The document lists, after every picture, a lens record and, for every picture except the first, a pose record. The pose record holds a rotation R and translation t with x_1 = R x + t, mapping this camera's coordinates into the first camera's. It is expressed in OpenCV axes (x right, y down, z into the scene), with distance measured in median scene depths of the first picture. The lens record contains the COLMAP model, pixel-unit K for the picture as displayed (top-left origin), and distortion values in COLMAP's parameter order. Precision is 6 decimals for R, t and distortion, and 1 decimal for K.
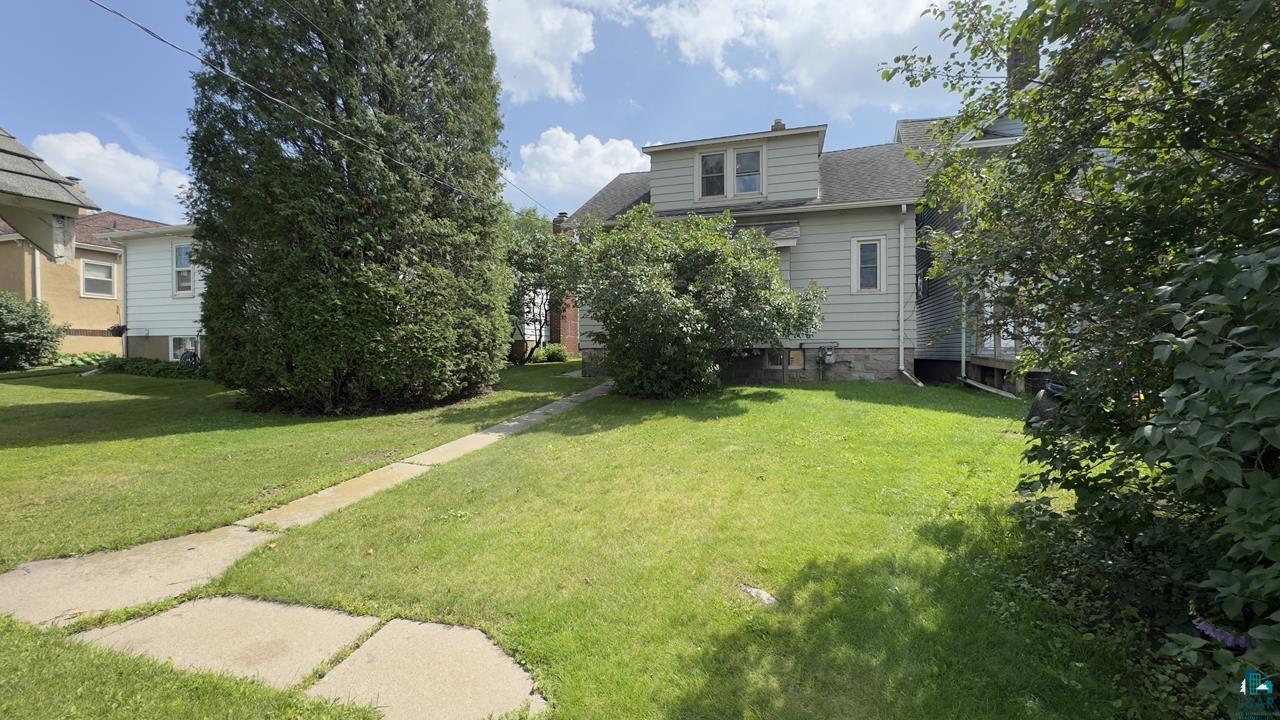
lens RADIAL K [[521.4, 0, 637.1], [0, 521.4, 356.6], [0, 0, 1]] dist [-0.000120, 0.000023]
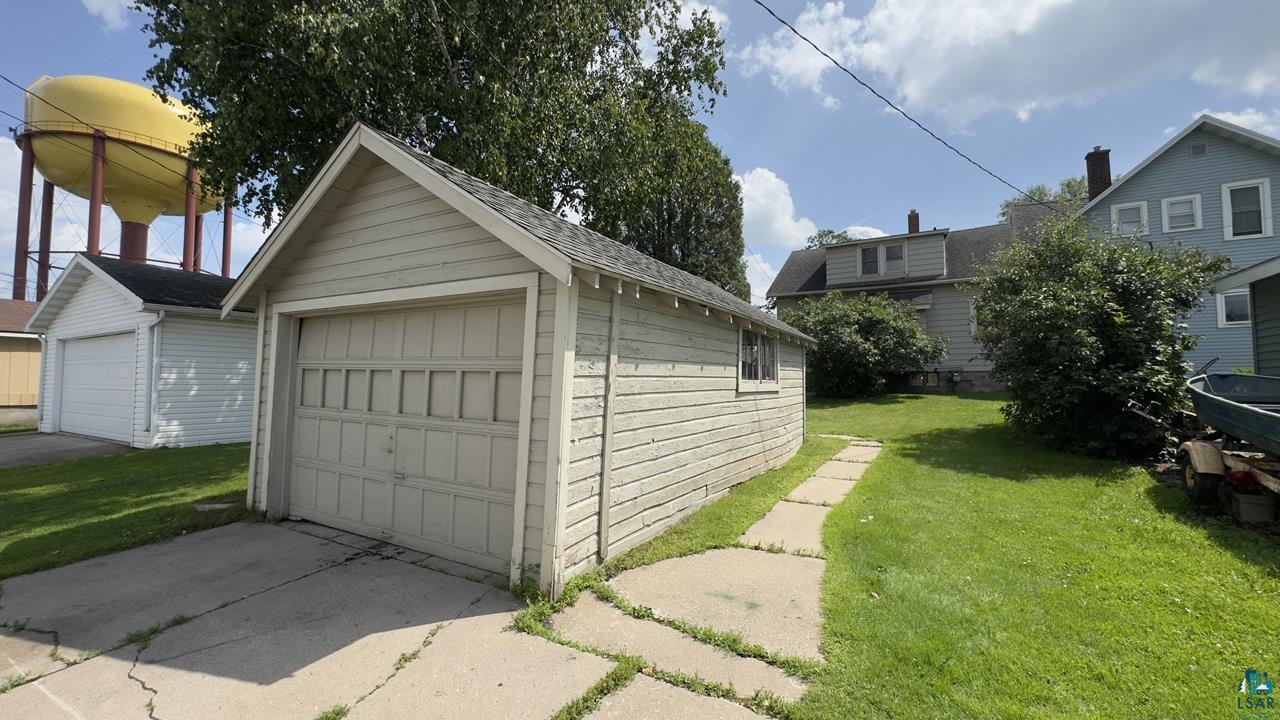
lens RADIAL K [[521.4, 0, 643.1], [0, 521.4, 353.0], [0, 0, 1]] dist [-0.000120, 0.000023]
pose [[0.977557, -0.011838, -0.210338, -0.266148], [-0.002756, 0.997616, -0.068956, 0.048799], [0.210653, 0.067988, 0.975194, -0.887866]]
